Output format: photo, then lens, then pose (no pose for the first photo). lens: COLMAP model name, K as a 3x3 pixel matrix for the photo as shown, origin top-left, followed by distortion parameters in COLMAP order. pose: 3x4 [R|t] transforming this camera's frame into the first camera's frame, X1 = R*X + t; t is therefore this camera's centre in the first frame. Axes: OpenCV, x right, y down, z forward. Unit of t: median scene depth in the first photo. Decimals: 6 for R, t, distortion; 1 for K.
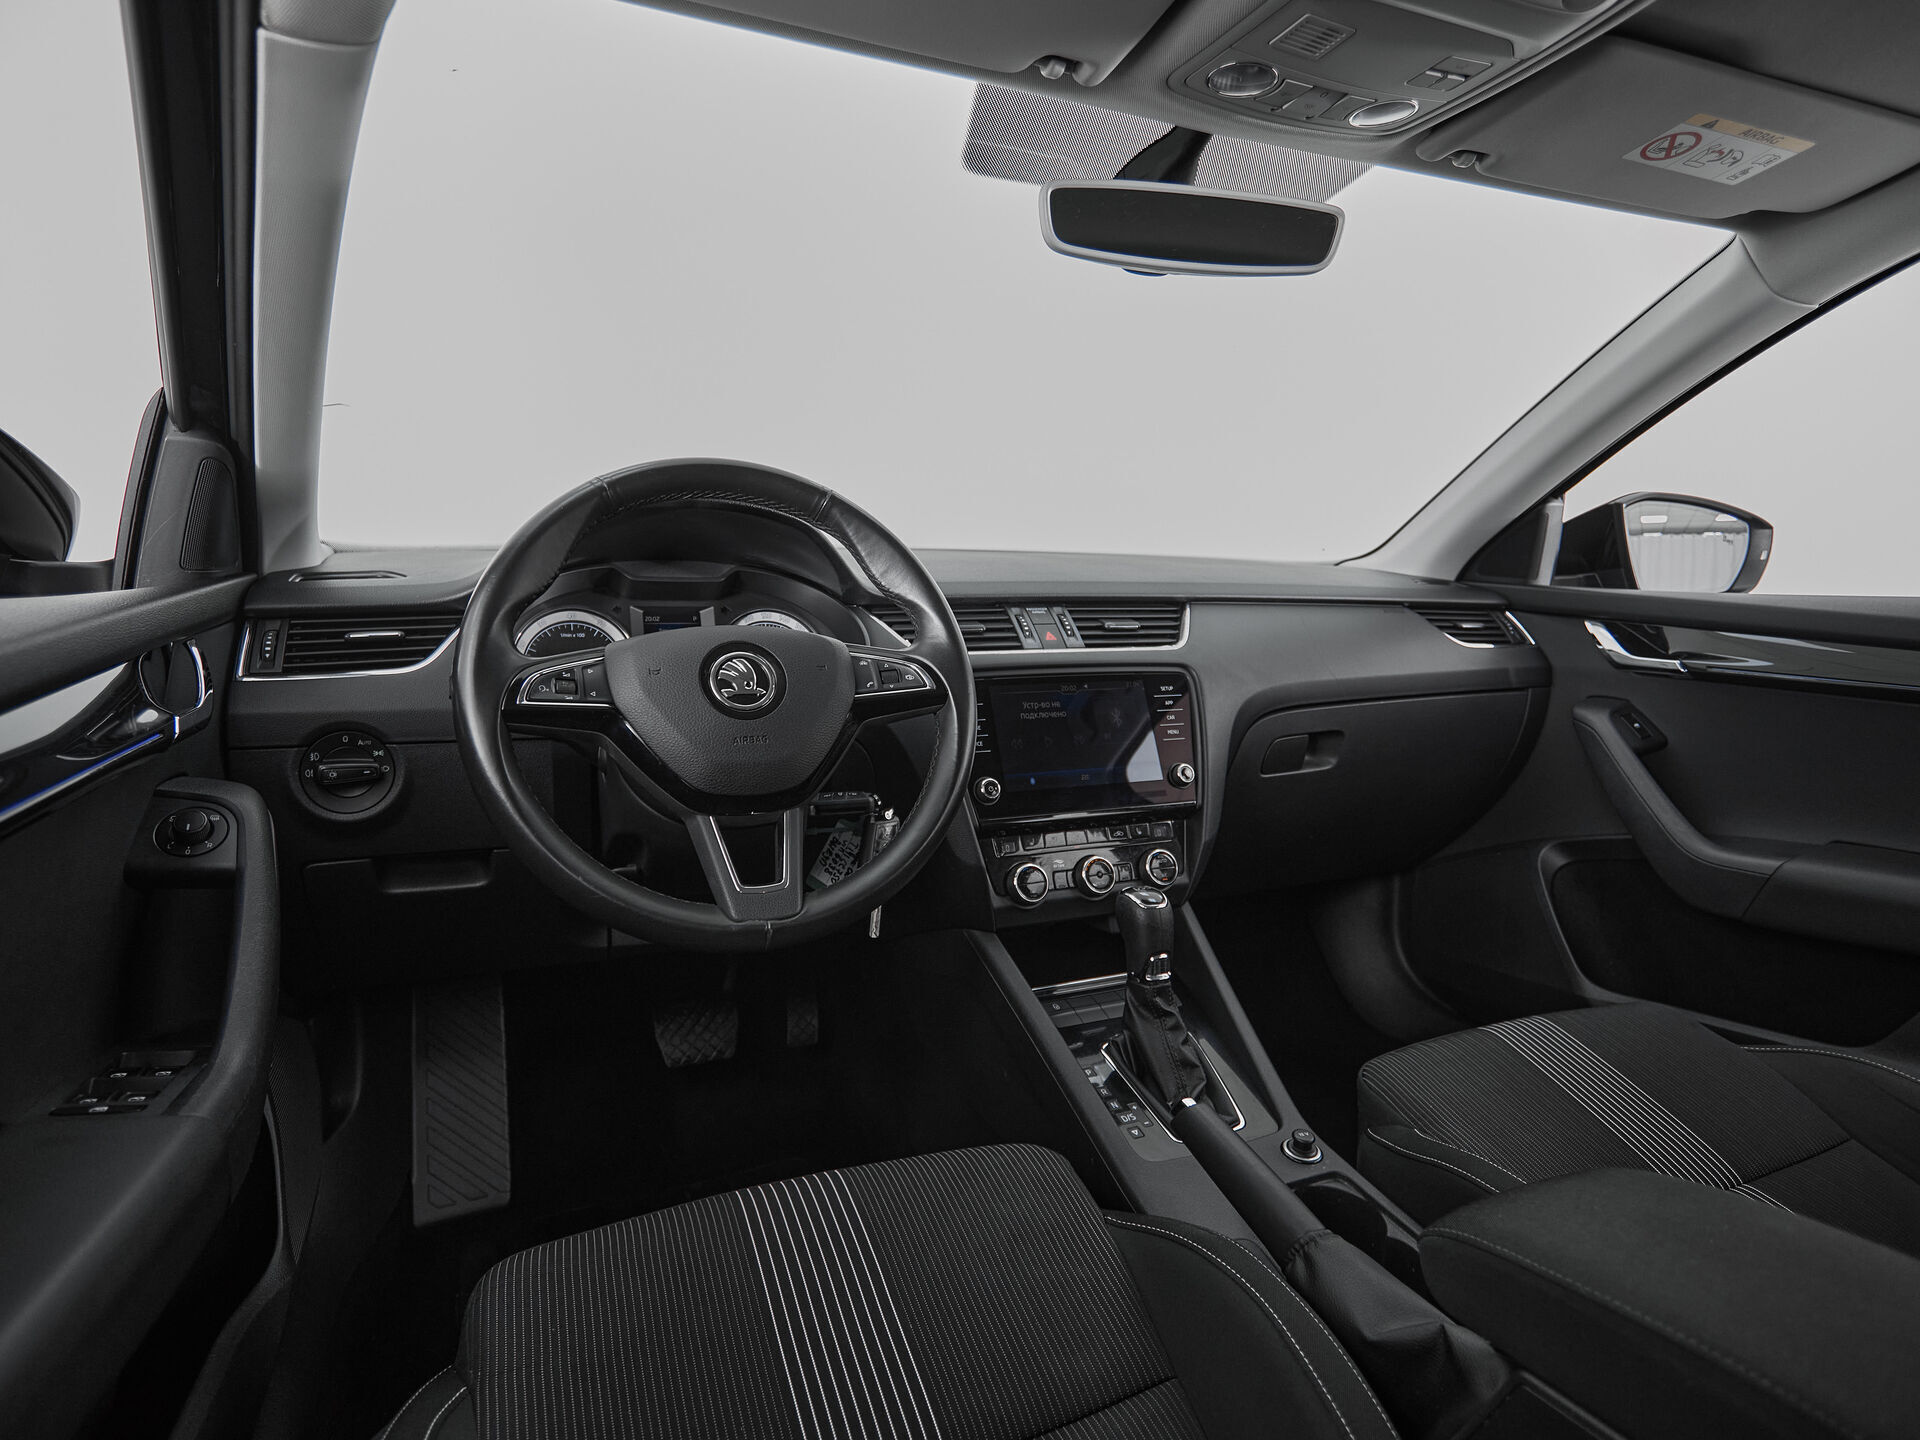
lens RADIAL K [[1067.2, 0, 964.7], [0, 1067.2, 720.7], [0, 0, 1]] dist [0.007844, -0.001775]
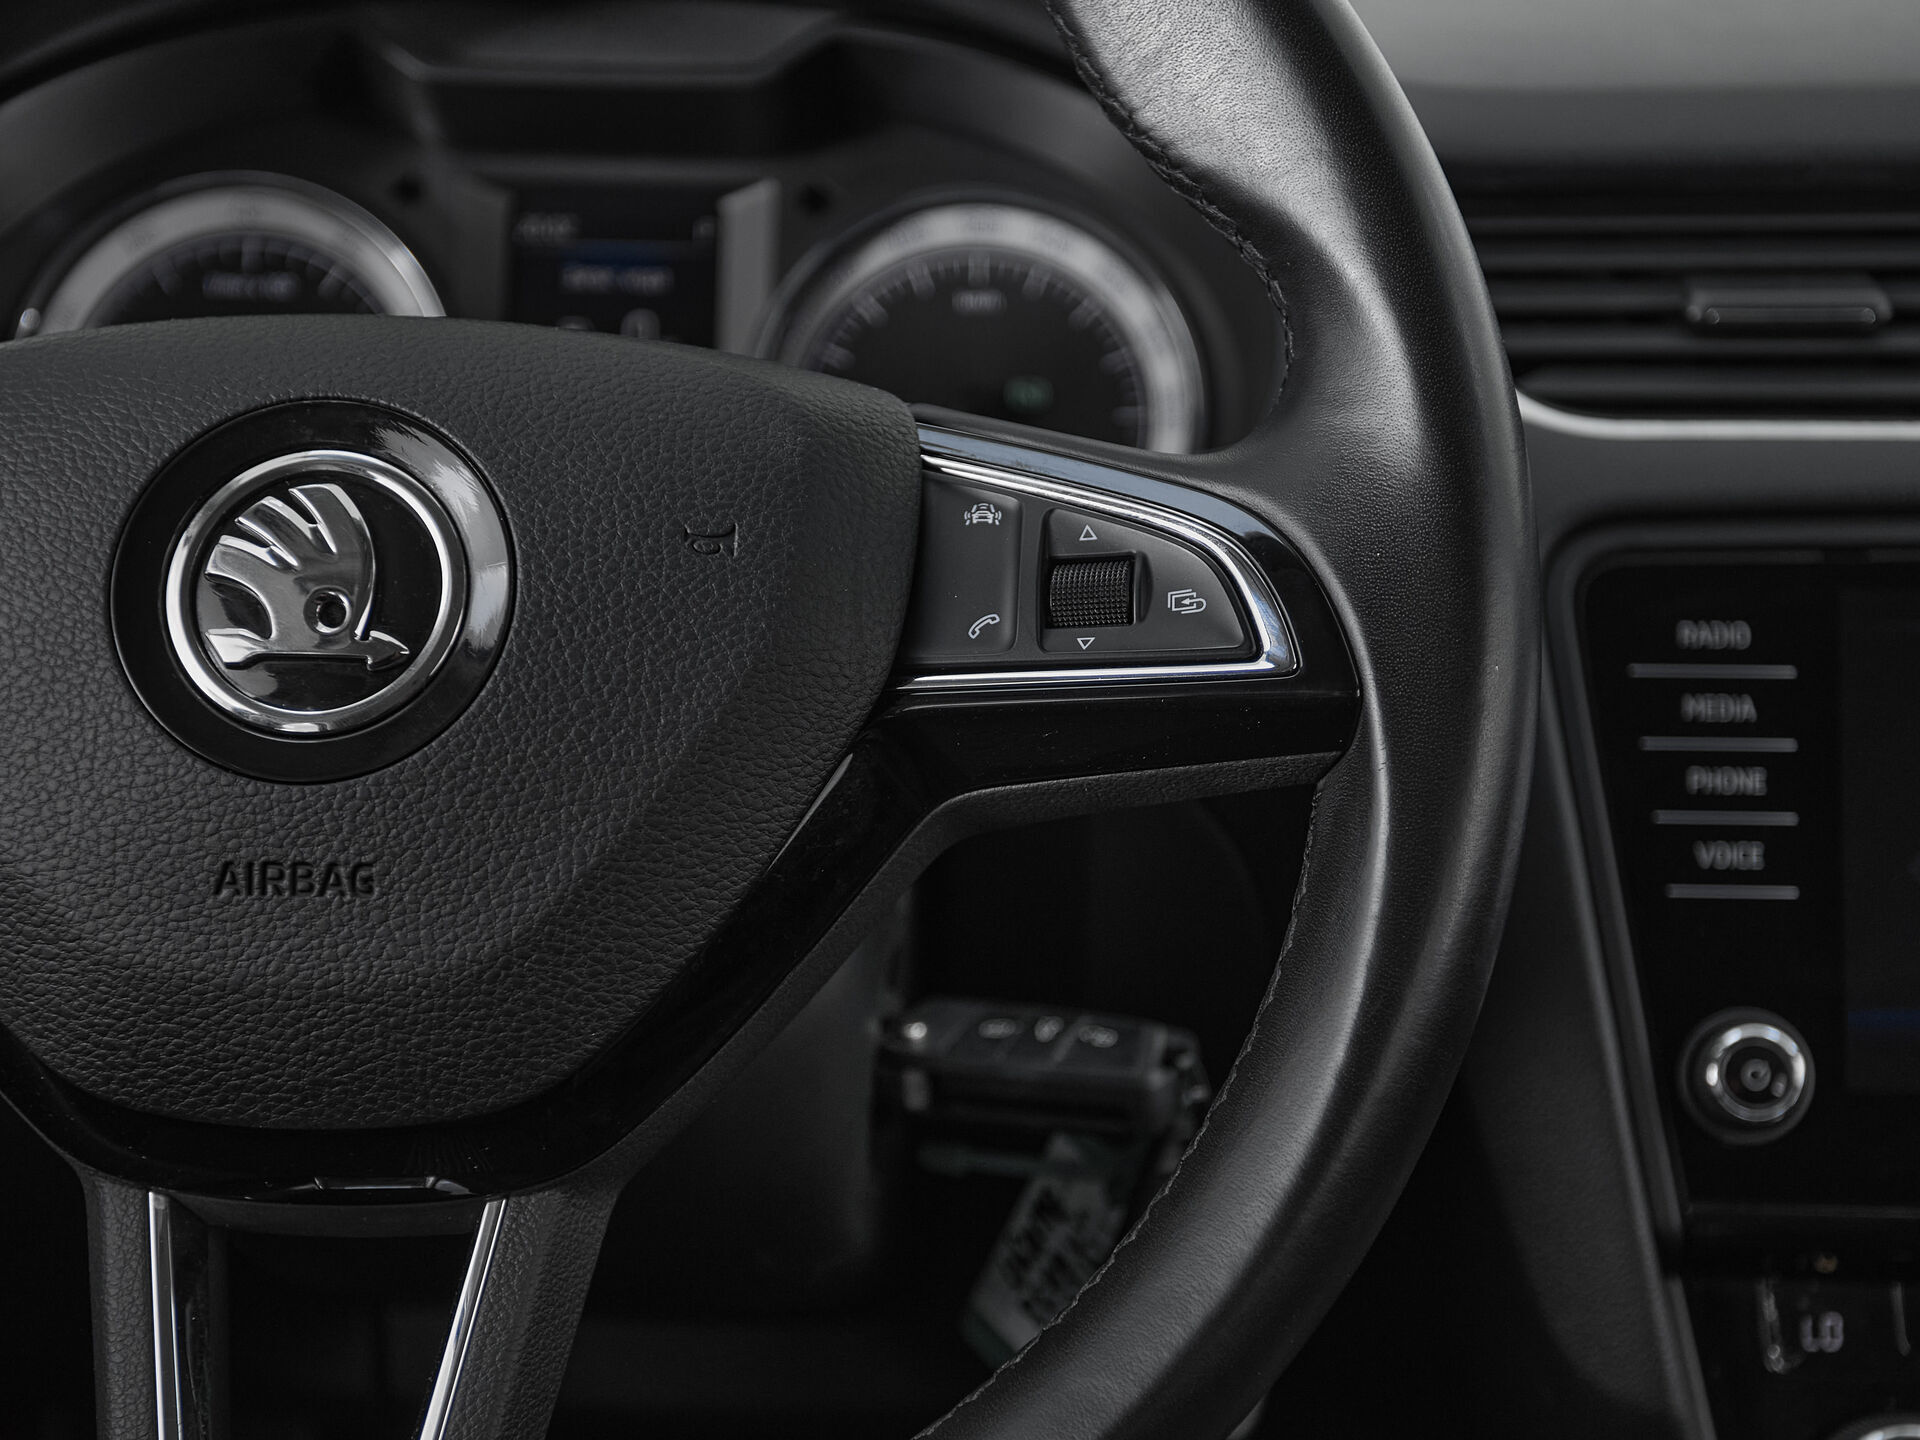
lens RADIAL K [[2937.3, 0, 961.2], [0, 2937.3, 917.3], [0, 0, 1]] dist [0.053888, 0.000000]
pose [[0.901520, 0.124565, -0.414422, 0.116304], [-0.056108, 0.983238, 0.173481, -0.059501], [0.429085, -0.133144, 0.893397, 0.371286]]
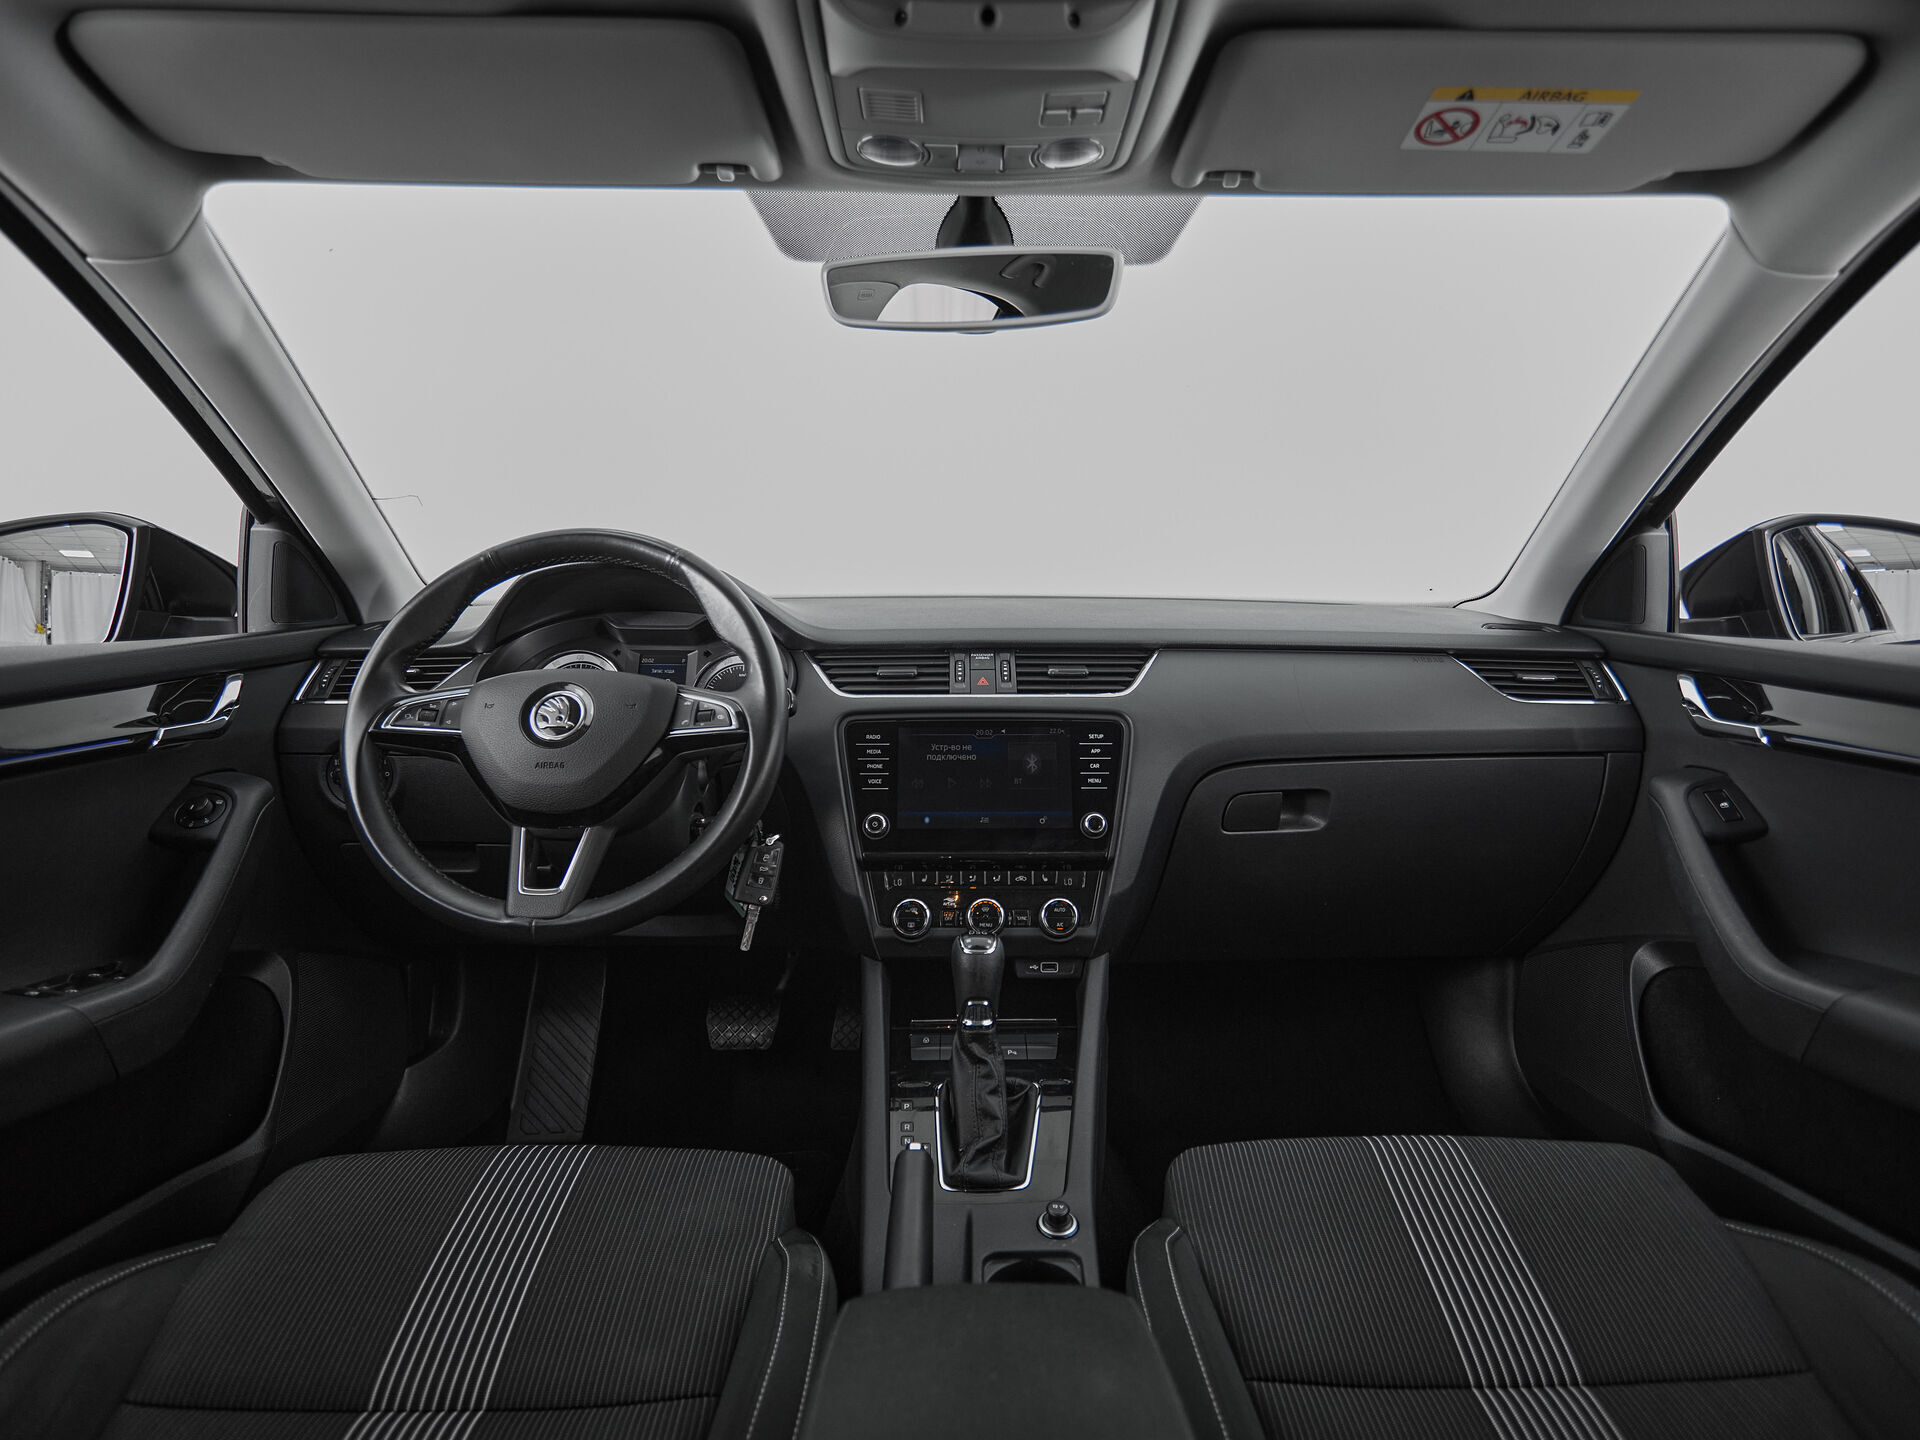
lens RADIAL K [[1067.2, 0, 995.8], [0, 1067.2, 714.8], [0, 0, 1]] dist [0.007844, -0.001775]
pose [[0.926473, 0.030922, -0.375088, 0.497490], [-0.044804, 0.998594, -0.028344, -0.018917], [0.373685, 0.043066, 0.926556, 0.053838]]
